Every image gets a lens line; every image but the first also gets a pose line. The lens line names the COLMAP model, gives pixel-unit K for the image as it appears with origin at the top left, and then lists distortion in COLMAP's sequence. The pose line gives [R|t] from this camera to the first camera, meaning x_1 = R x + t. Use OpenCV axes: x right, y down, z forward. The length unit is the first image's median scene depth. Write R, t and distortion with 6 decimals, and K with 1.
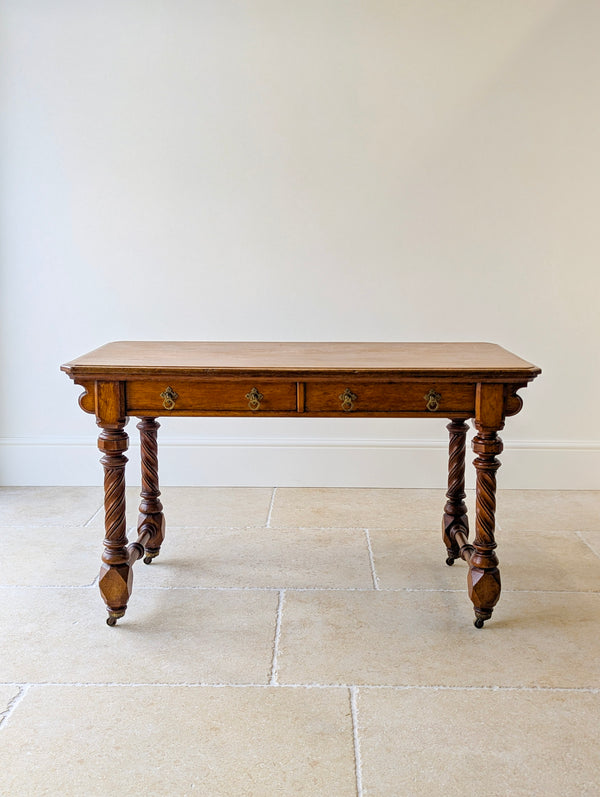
lens RADIAL K [[874.4, 0, 300.0], [0, 874.4, 398.5], [0, 0, 1]] dist [0.010982, 0.015510]
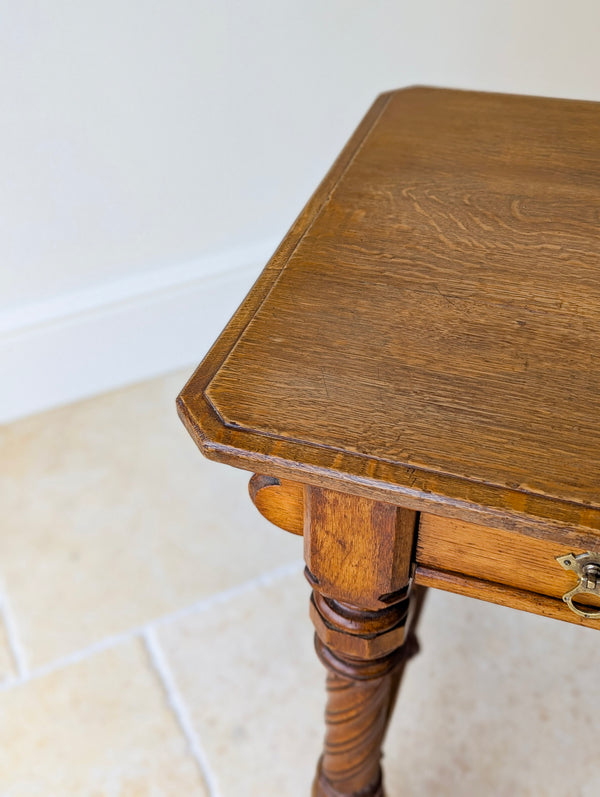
lens RADIAL K [[874.4, 0, 300.0], [0, 874.4, 398.5], [0, 0, 1]] dist [0.010982, 0.015510]
pose [[0.951526, 0.187951, -0.243459, -0.172499], [-0.036475, 0.854934, 0.517453, -0.165516], [0.305398, -0.483490, 0.820348, 0.777433]]
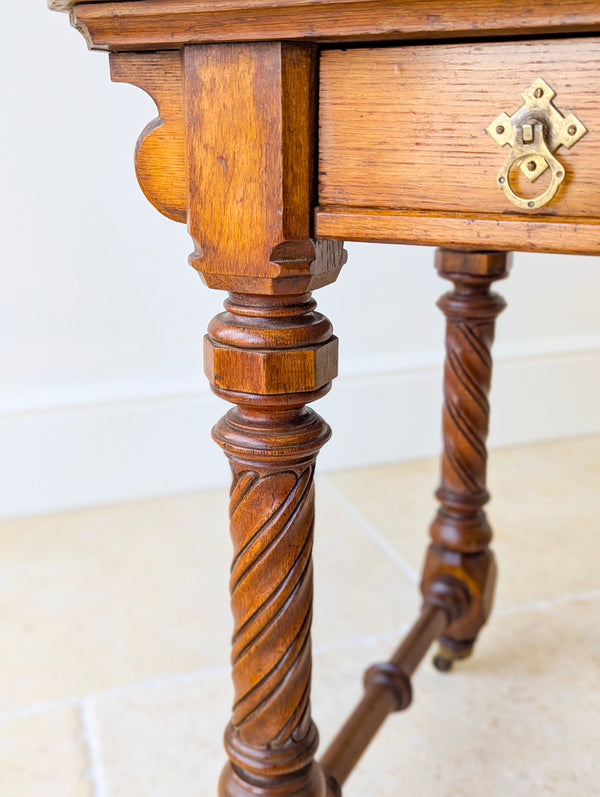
lens RADIAL K [[874.4, 0, 300.0], [0, 874.4, 398.5], [0, 0, 1]] dist [0.010982, 0.015510]
pose [[0.905170, 0.119683, -0.407853, -0.109347], [-0.067294, 0.987789, 0.140515, 0.029103], [0.419690, -0.099744, 0.902170, 0.790113]]
